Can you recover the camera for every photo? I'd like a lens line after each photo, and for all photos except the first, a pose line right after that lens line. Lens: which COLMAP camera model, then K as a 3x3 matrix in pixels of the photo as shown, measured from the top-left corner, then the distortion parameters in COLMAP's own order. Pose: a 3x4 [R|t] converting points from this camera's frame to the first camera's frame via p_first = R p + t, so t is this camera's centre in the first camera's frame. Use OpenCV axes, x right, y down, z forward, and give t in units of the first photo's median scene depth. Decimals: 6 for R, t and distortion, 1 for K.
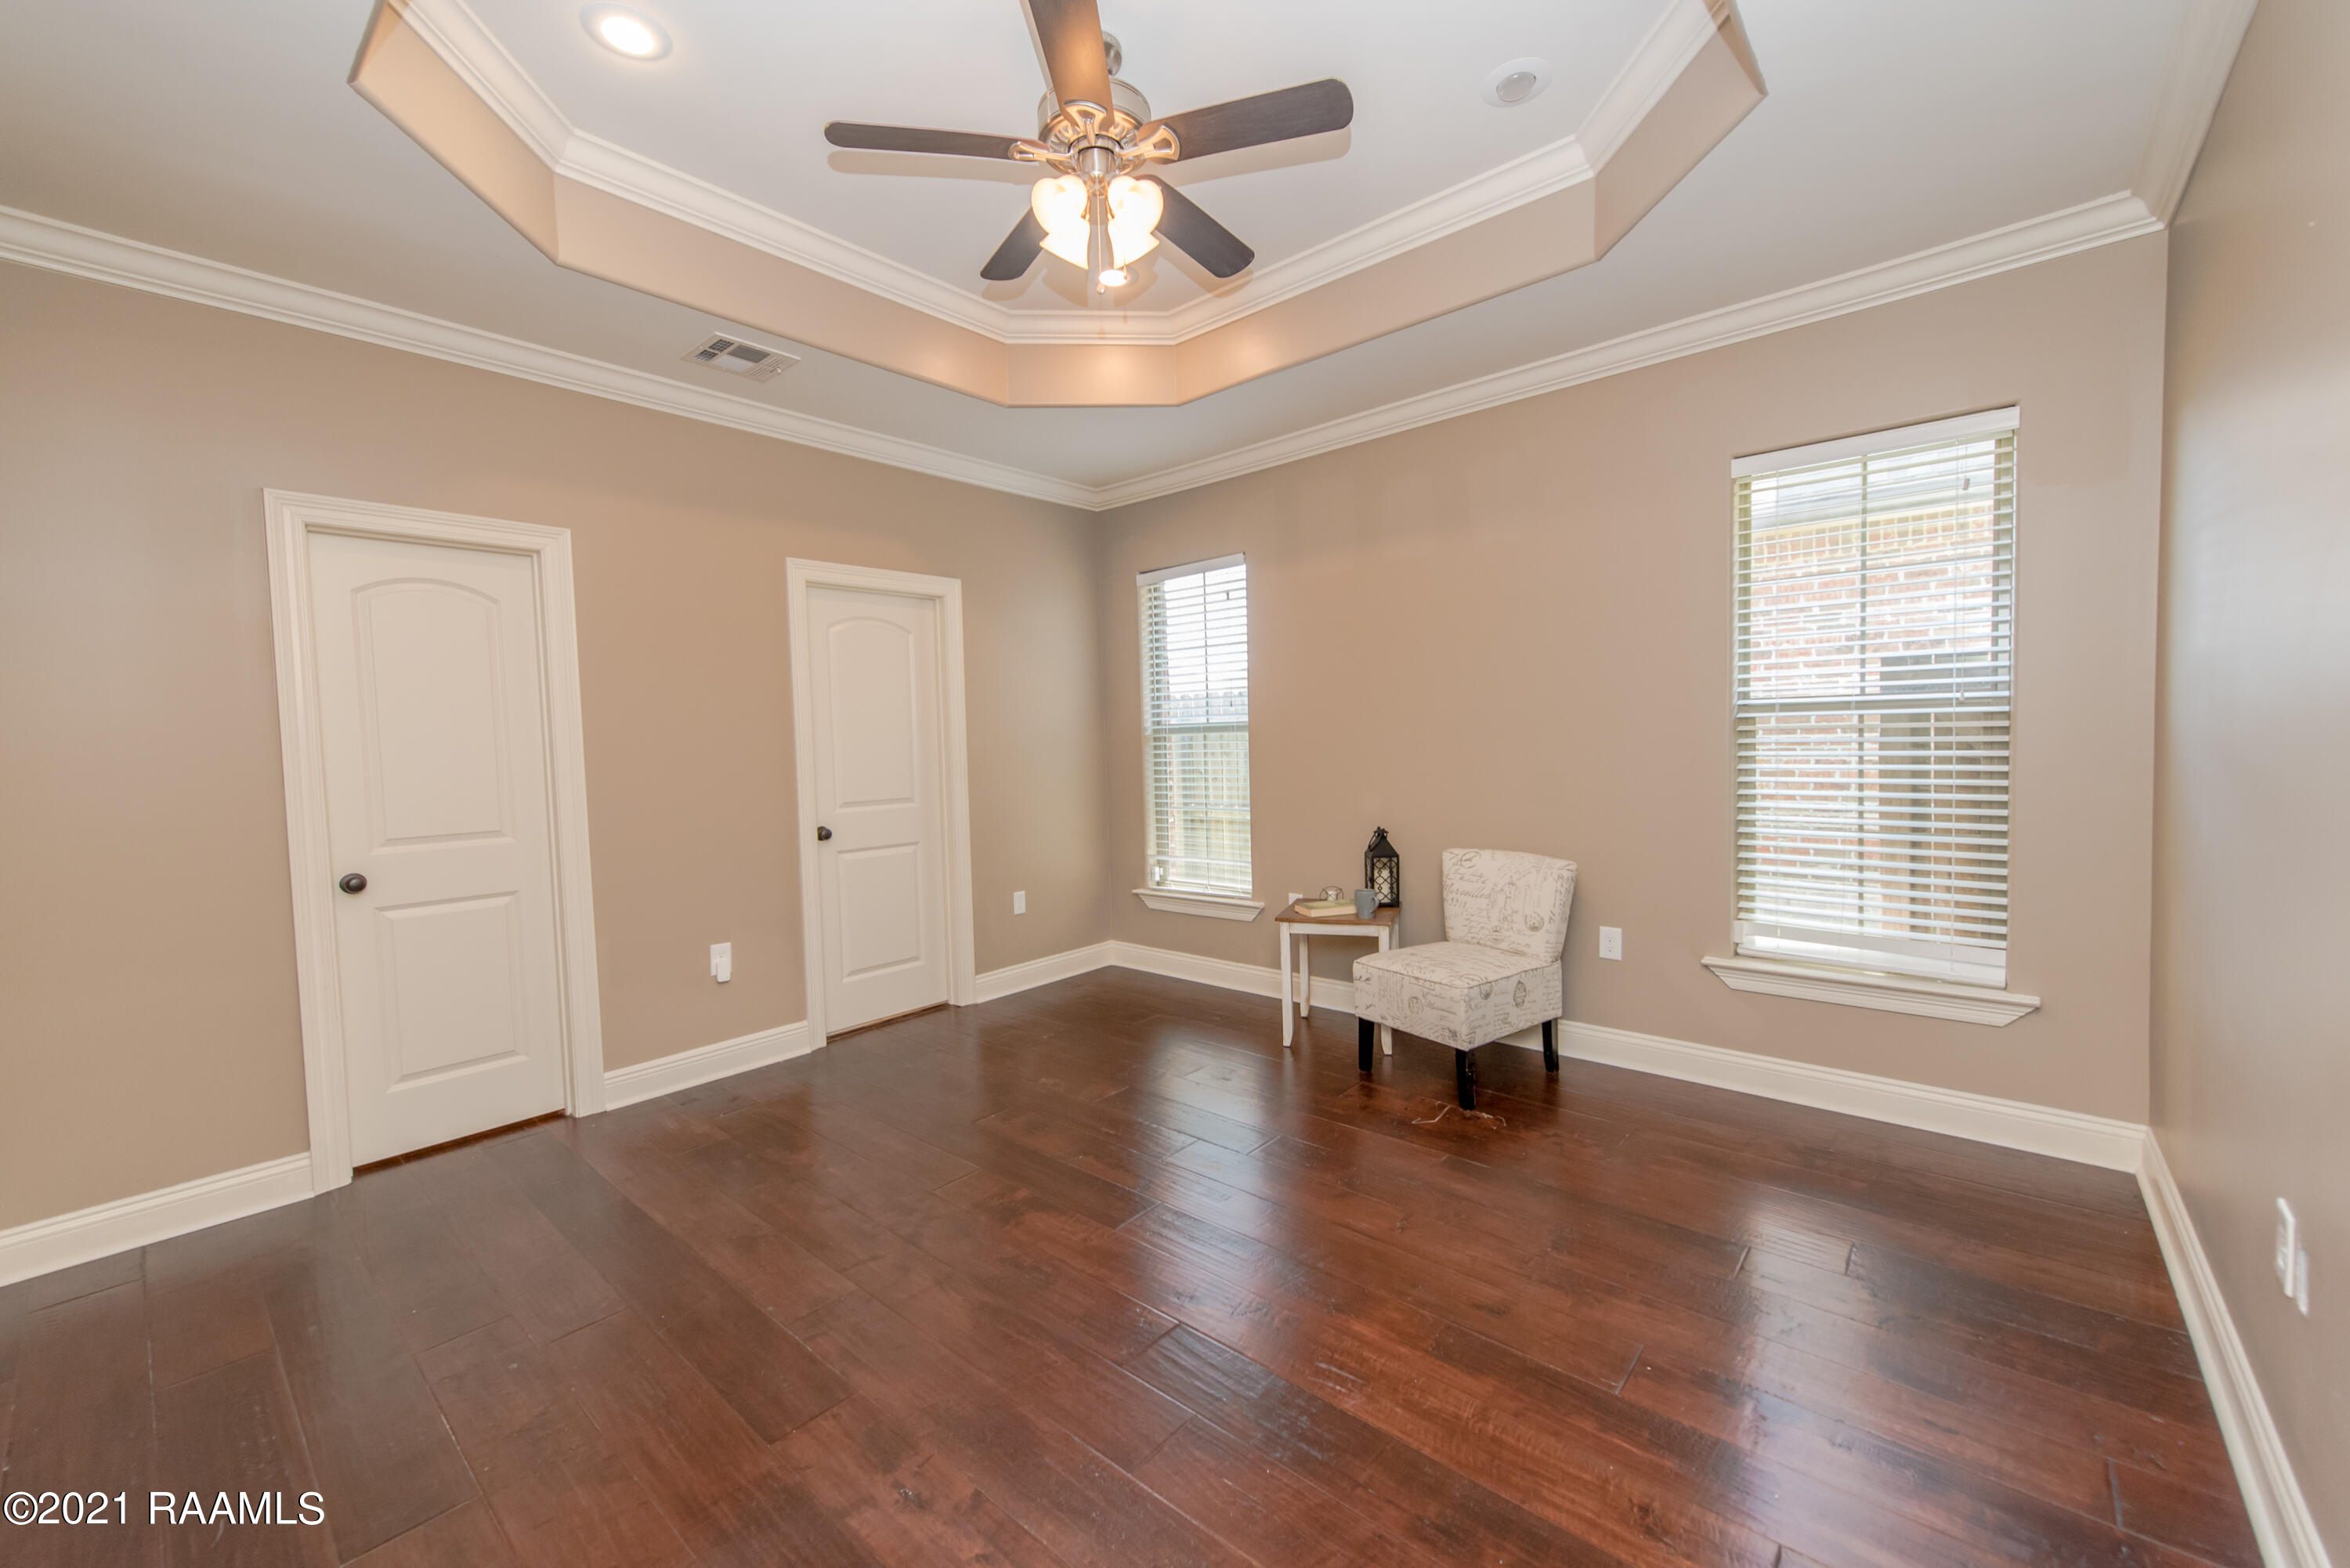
lens RADIAL K [[916.8, 0, 1164.1], [0, 916.8, 784.0], [0, 0, 1]] dist [0.012470, -0.003790]
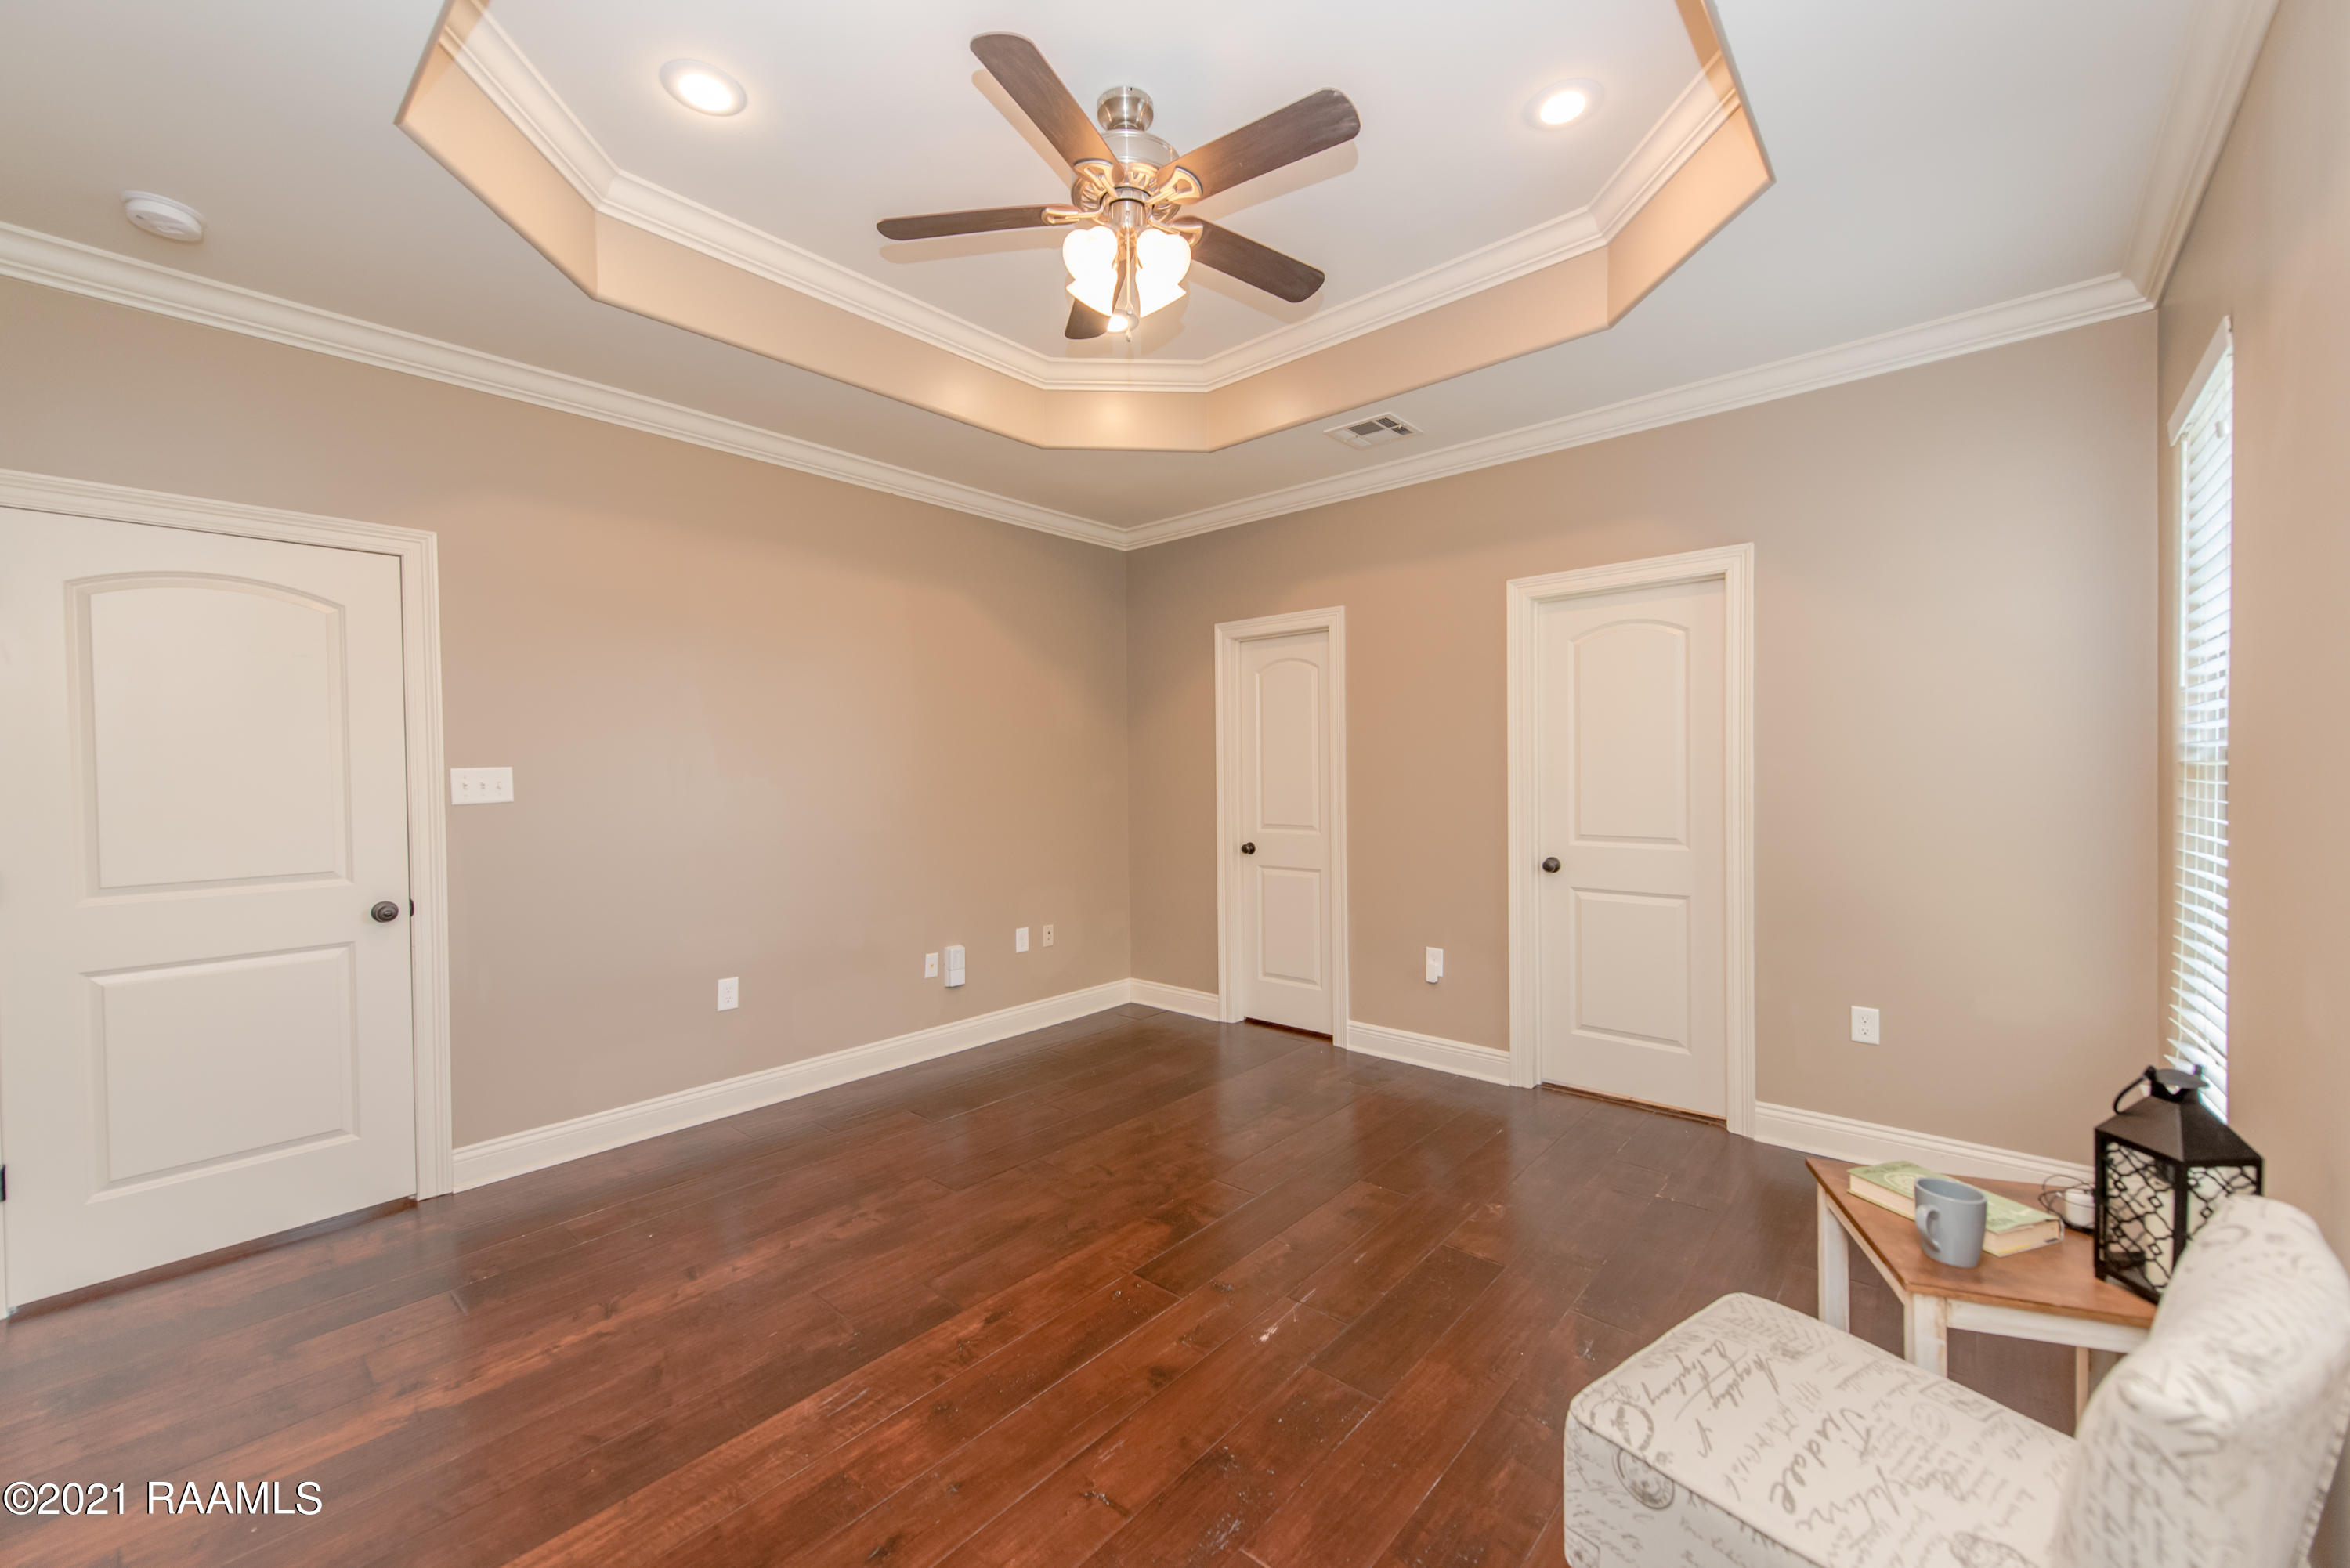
lens RADIAL K [[916.8, 0, 1181.7], [0, 916.8, 779.6], [0, 0, 1]] dist [0.012470, -0.003790]
pose [[0.009769, 0.037250, -0.999258, 0.654760], [-0.040355, 0.998506, 0.036828, -0.061610], [0.999138, 0.039965, 0.011258, 0.725424]]
